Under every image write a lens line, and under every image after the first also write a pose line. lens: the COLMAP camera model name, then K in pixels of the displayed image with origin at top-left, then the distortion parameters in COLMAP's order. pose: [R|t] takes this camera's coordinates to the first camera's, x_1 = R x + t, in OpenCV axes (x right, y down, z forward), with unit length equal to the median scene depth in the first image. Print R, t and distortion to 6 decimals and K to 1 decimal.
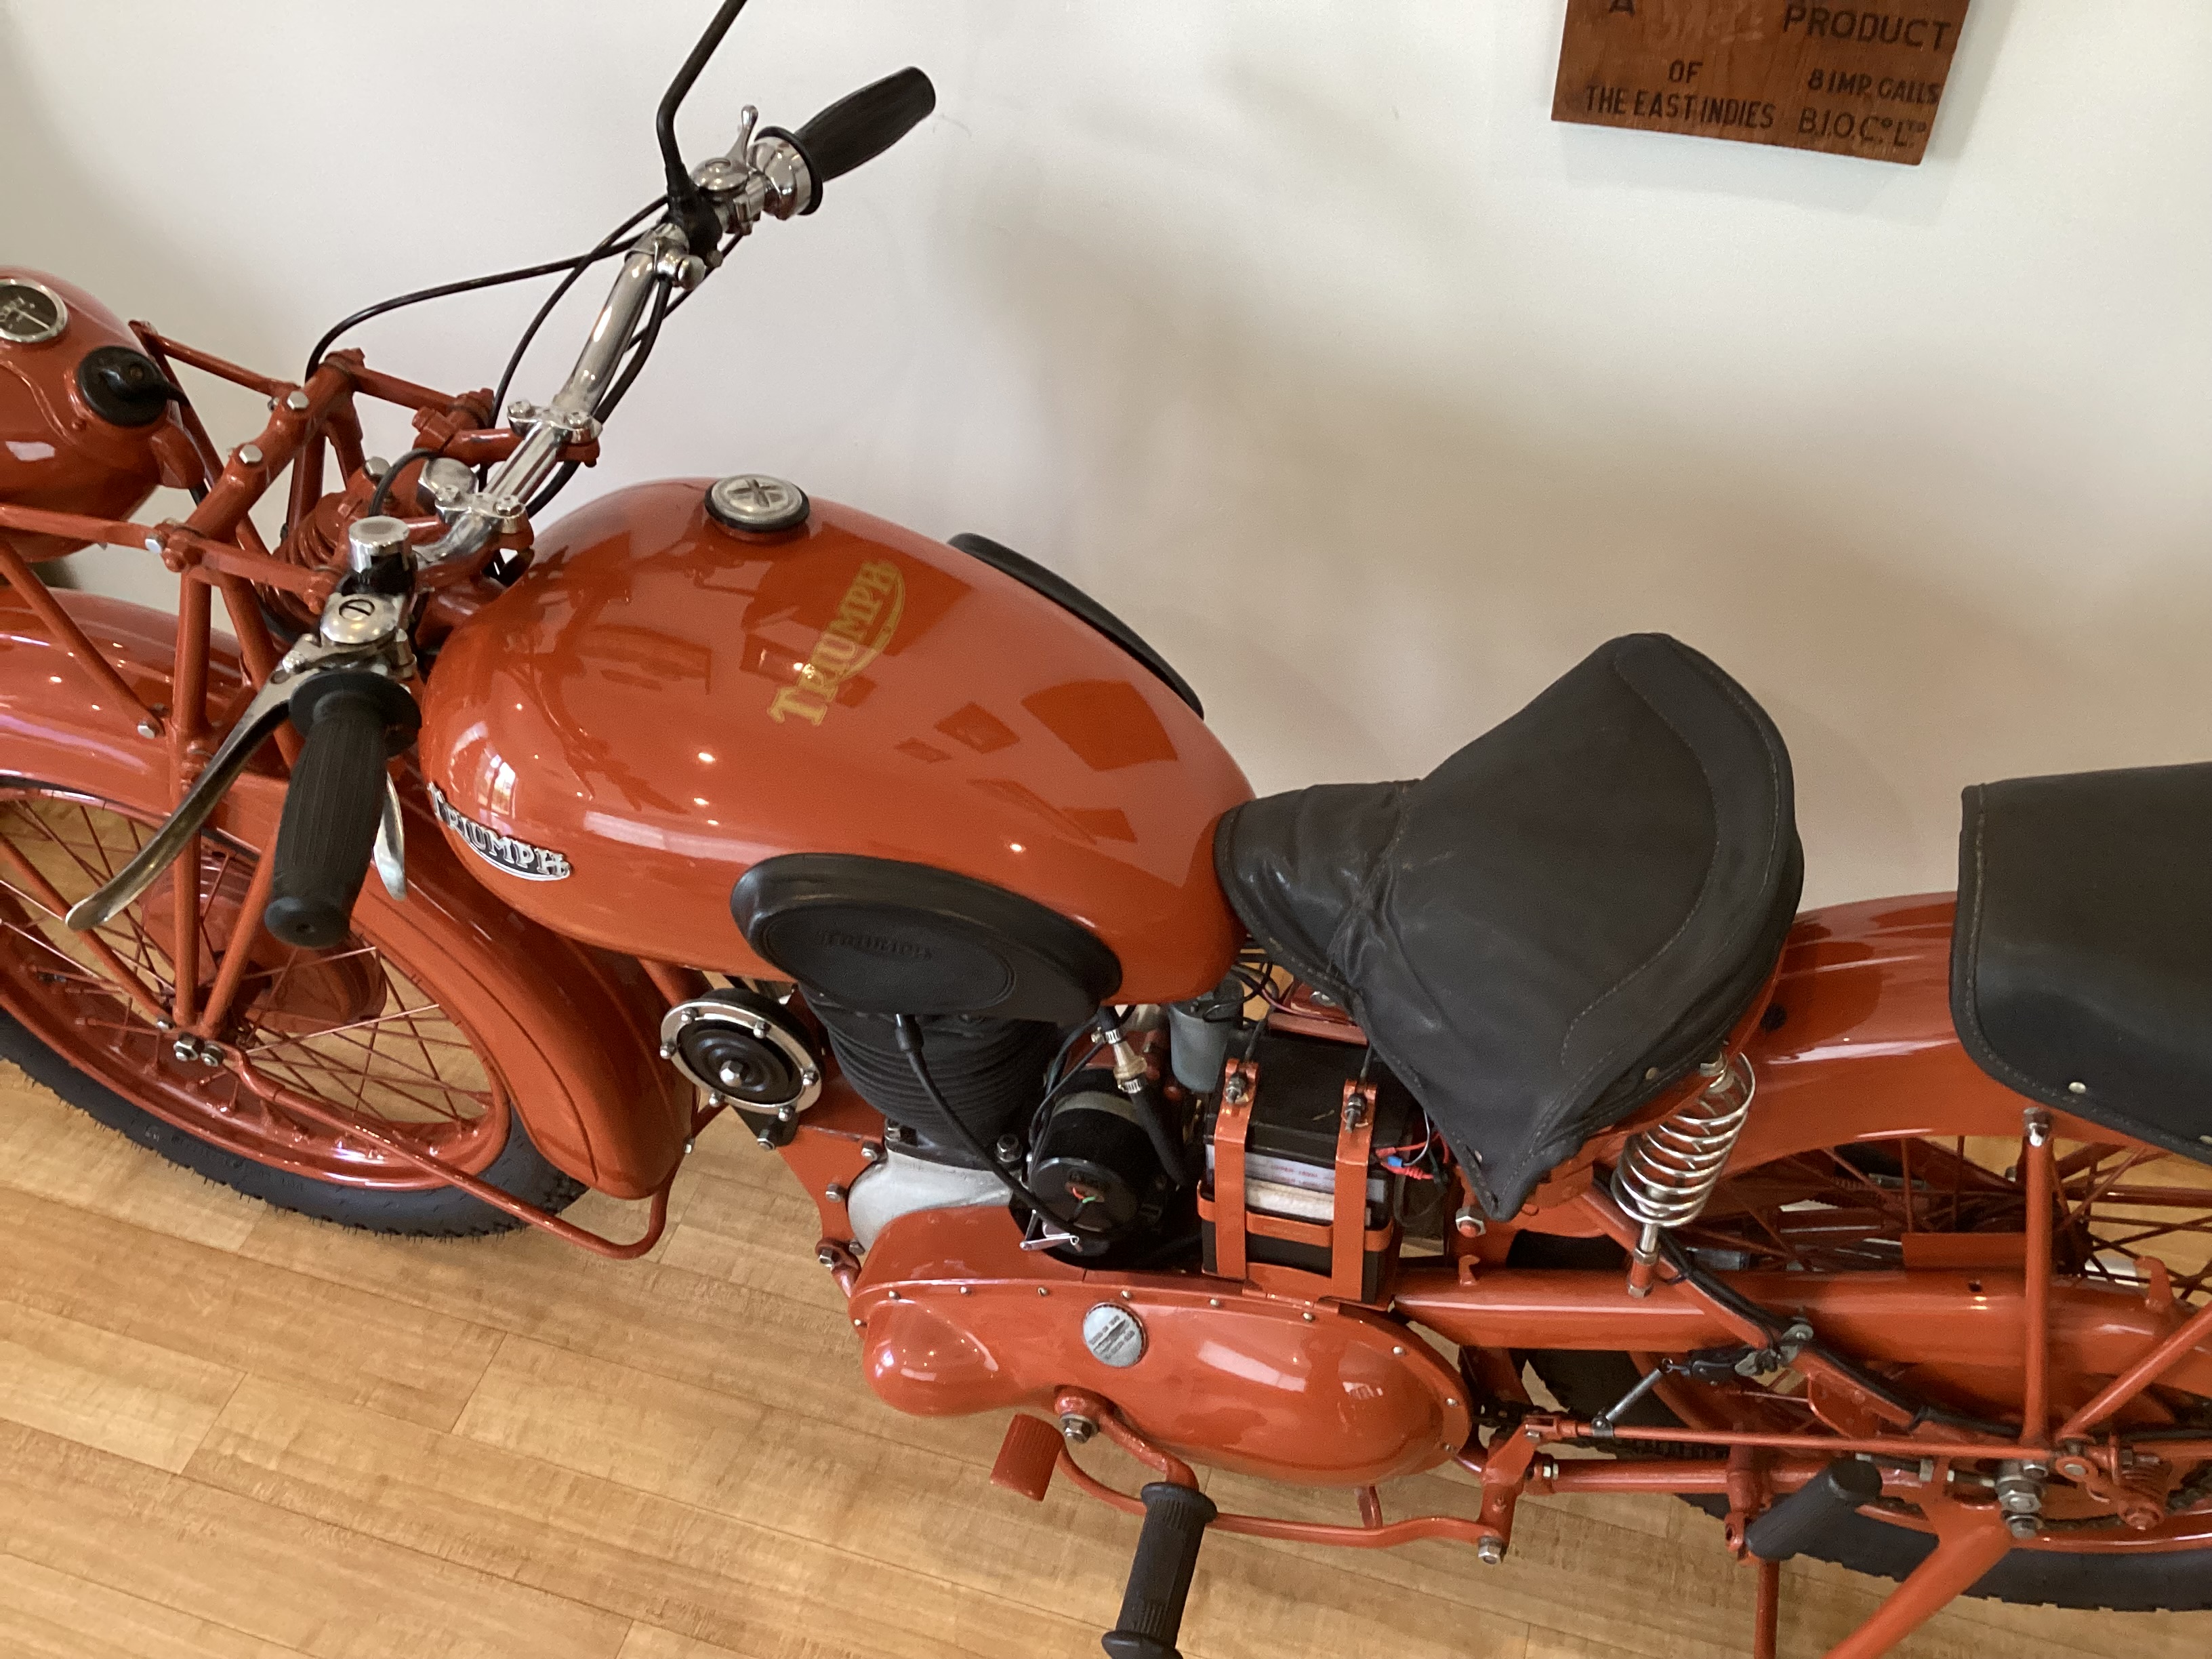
lens RADIAL K [[2066.5, 0, 1106.0], [0, 2066.5, 829.5], [0, 0, 1]] dist [0.006951, -0.021866]
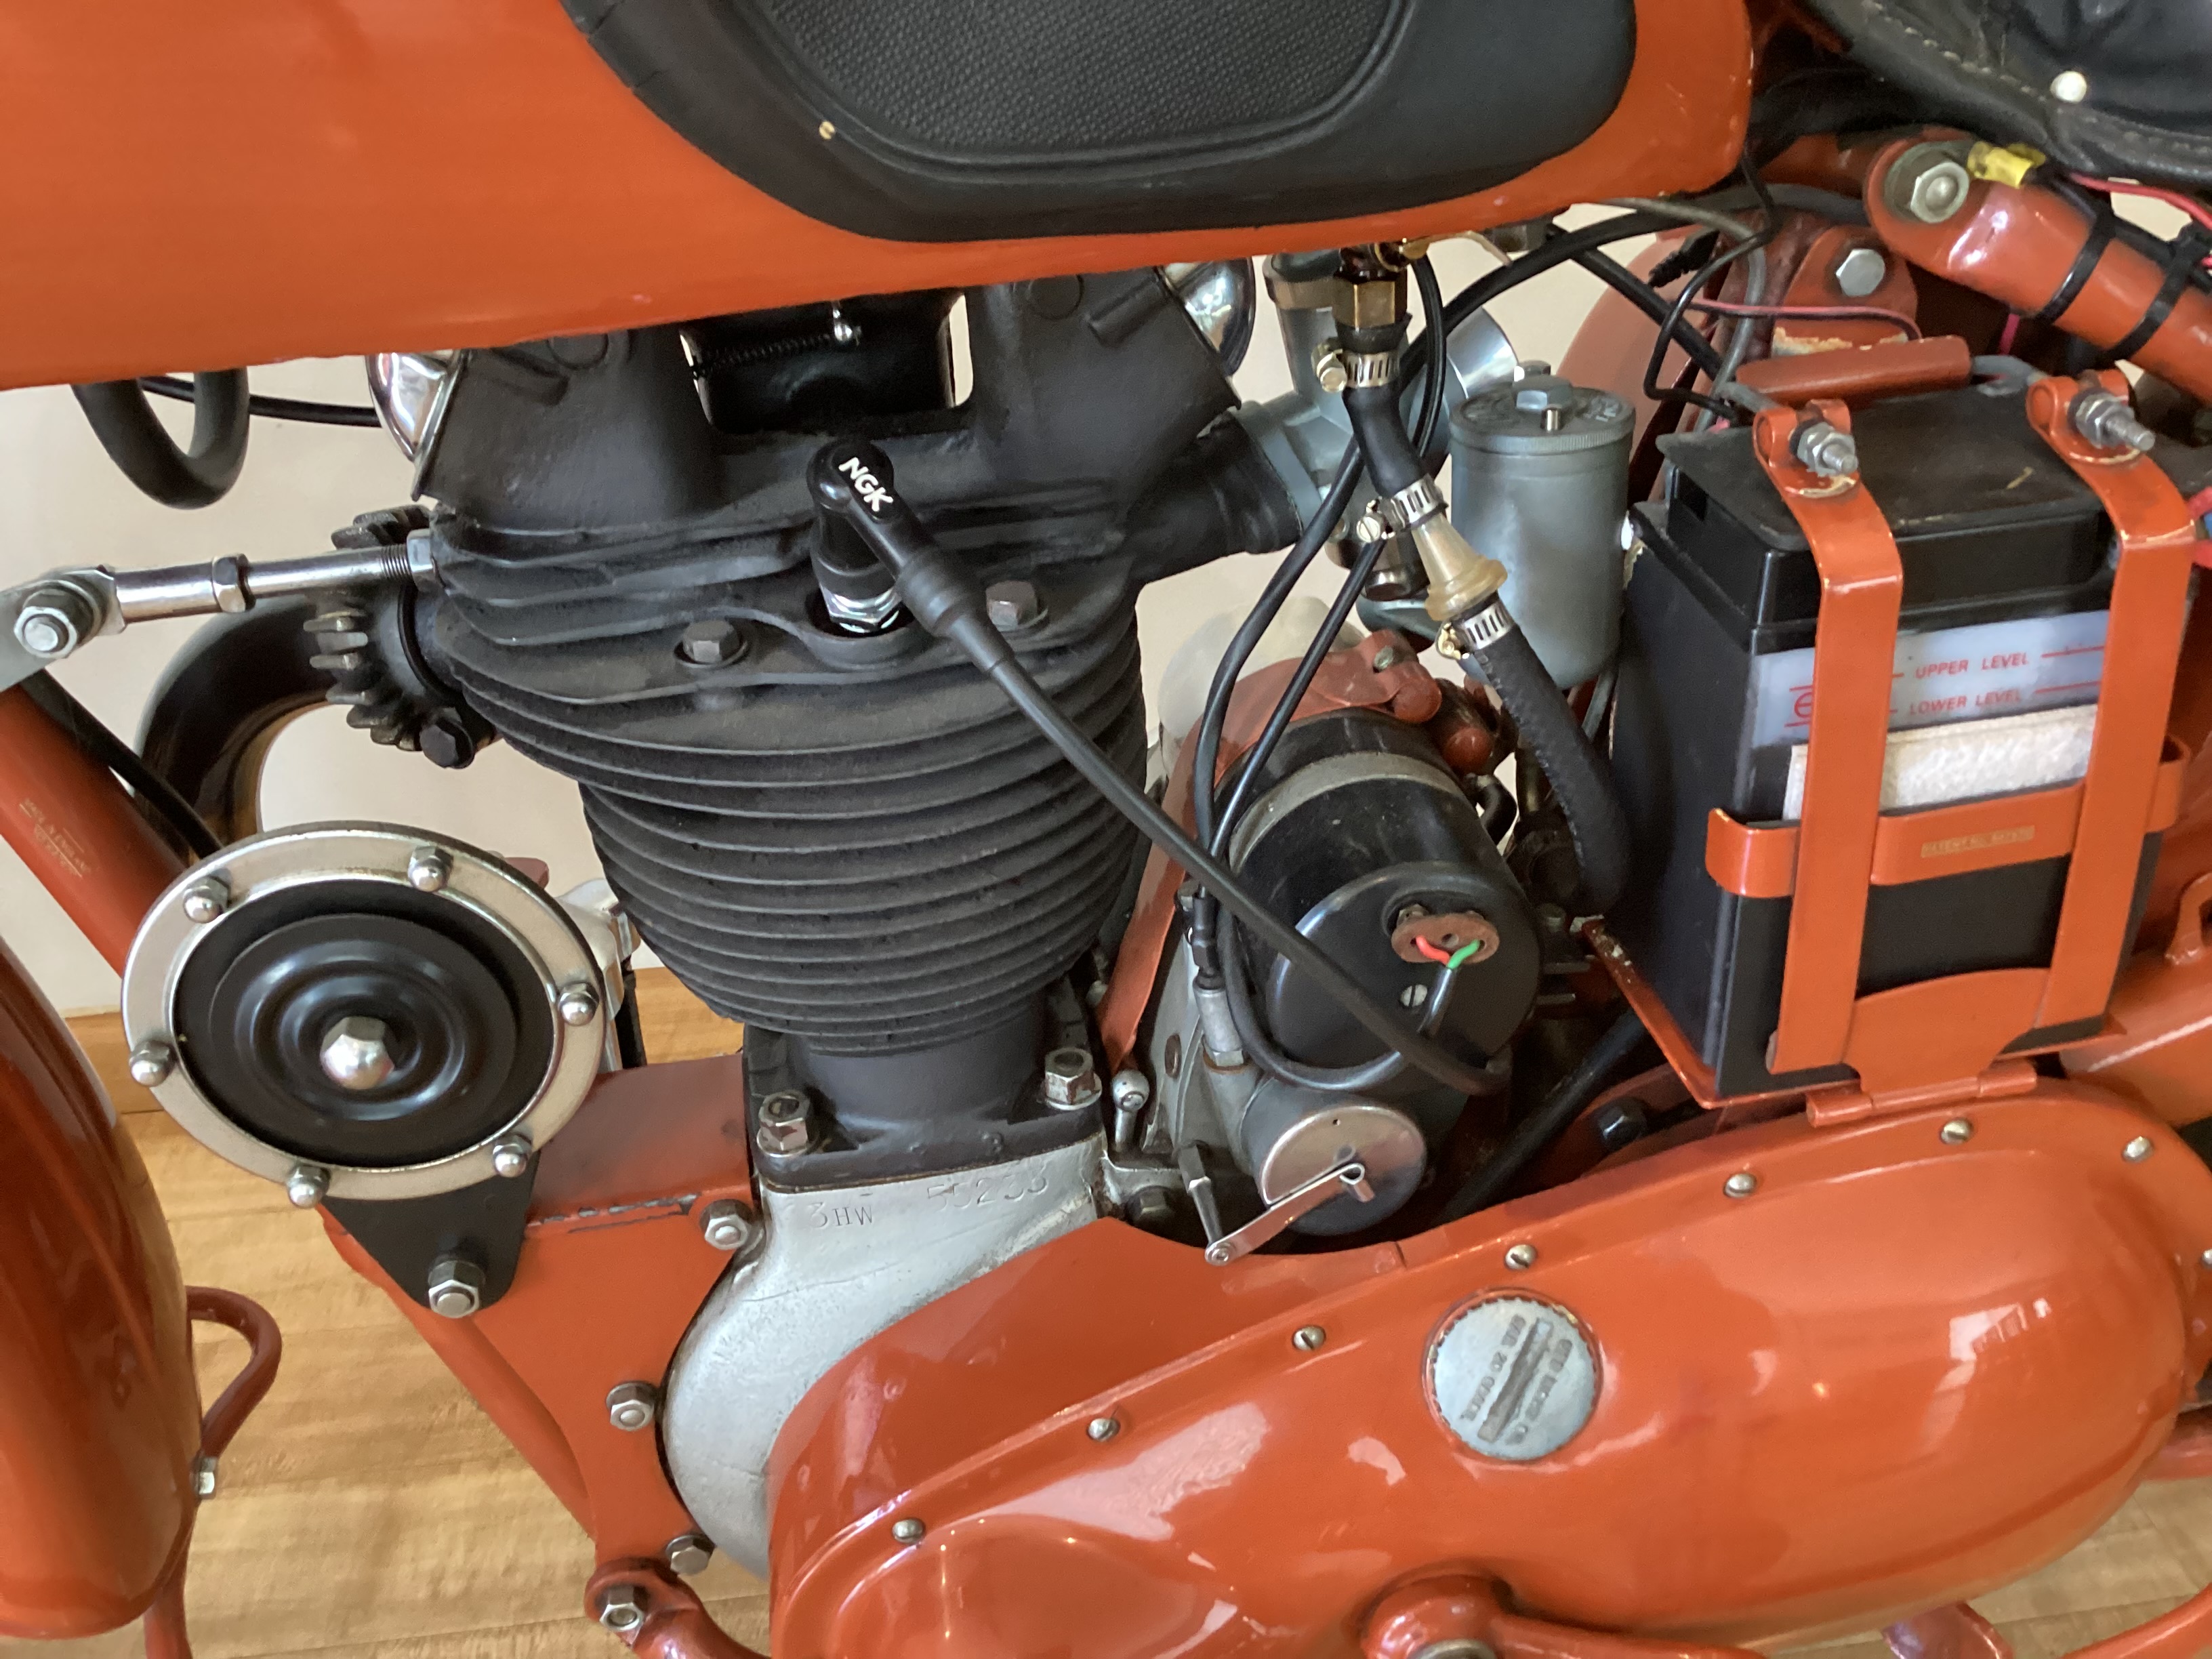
lens RADIAL K [[2066.5, 0, 1106.0], [0, 2066.5, 829.5], [0, 0, 1]] dist [0.006951, -0.021866]
pose [[0.903463, -0.221177, 0.367200, -0.191104], [0.308495, 0.930240, -0.198708, 0.200417], [-0.297634, 0.292804, 0.908669, 0.626118]]
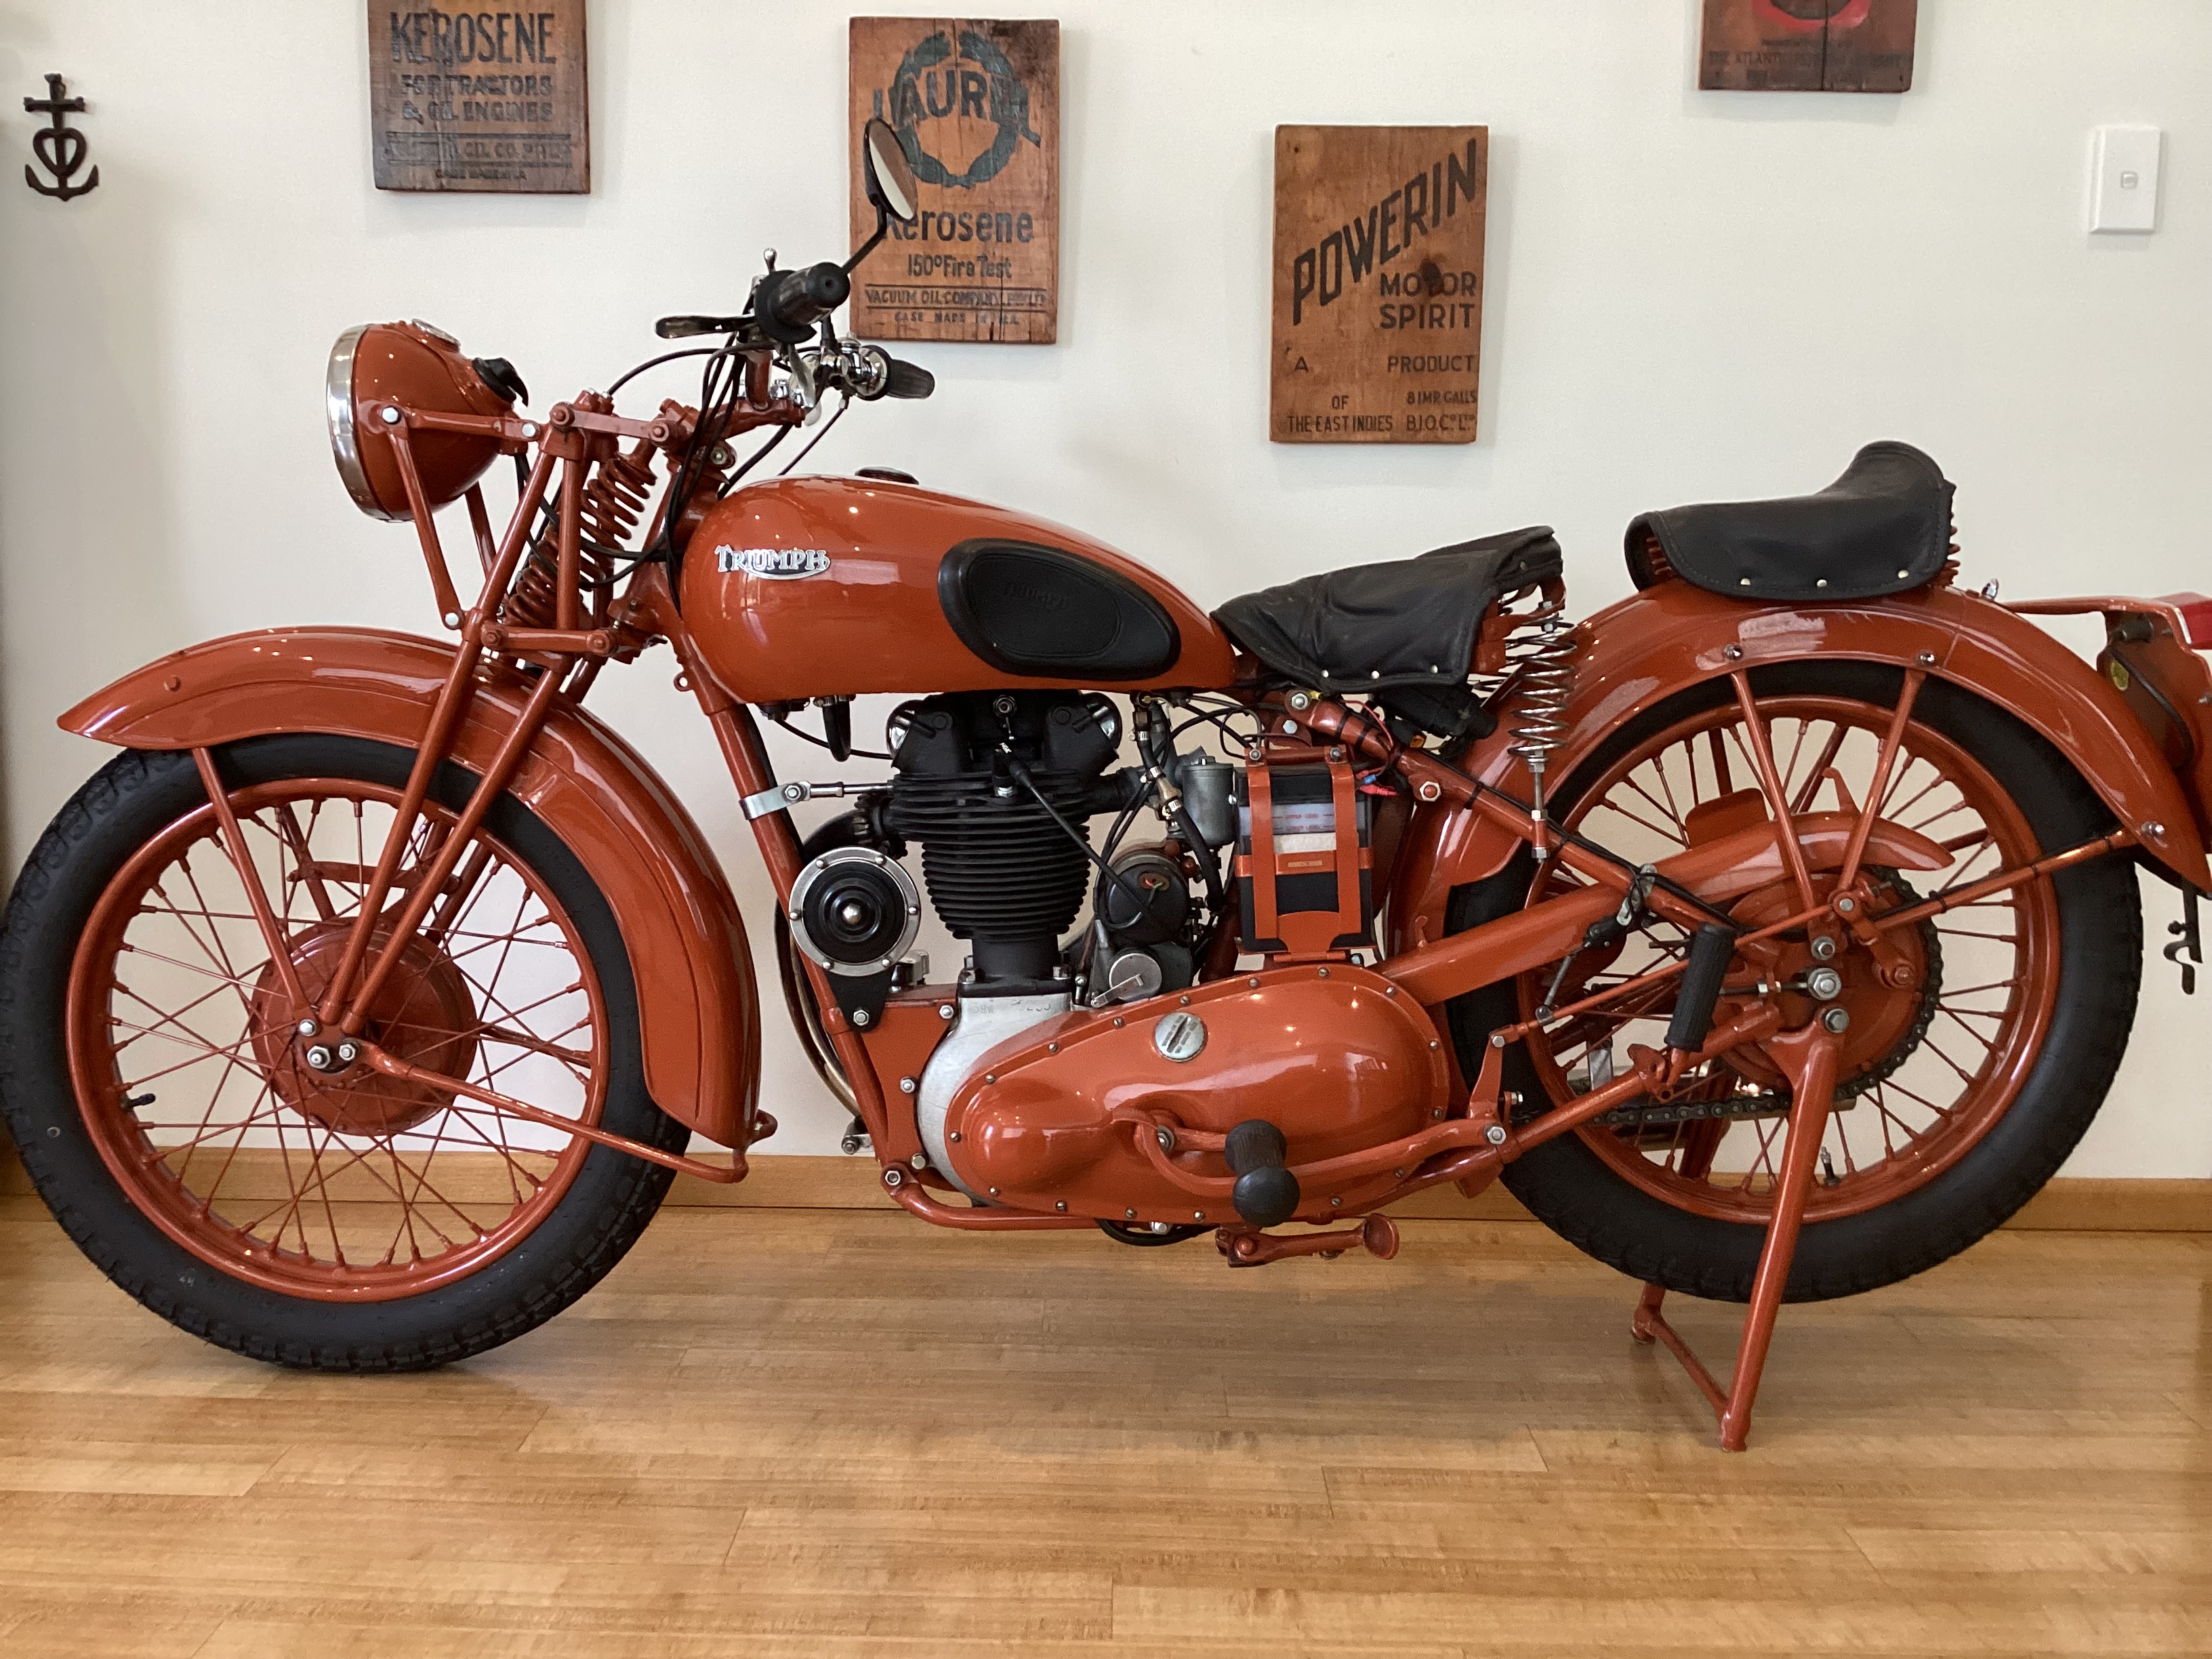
lens RADIAL K [[2066.5, 0, 1106.0], [0, 2066.5, 829.5], [0, 0, 1]] dist [0.006951, -0.021866]
pose [[0.957975, -0.010193, 0.286669, -0.409930], [0.192325, 0.764289, -0.615527, 0.932206], [-0.212824, 0.644793, 0.734131, -0.025215]]
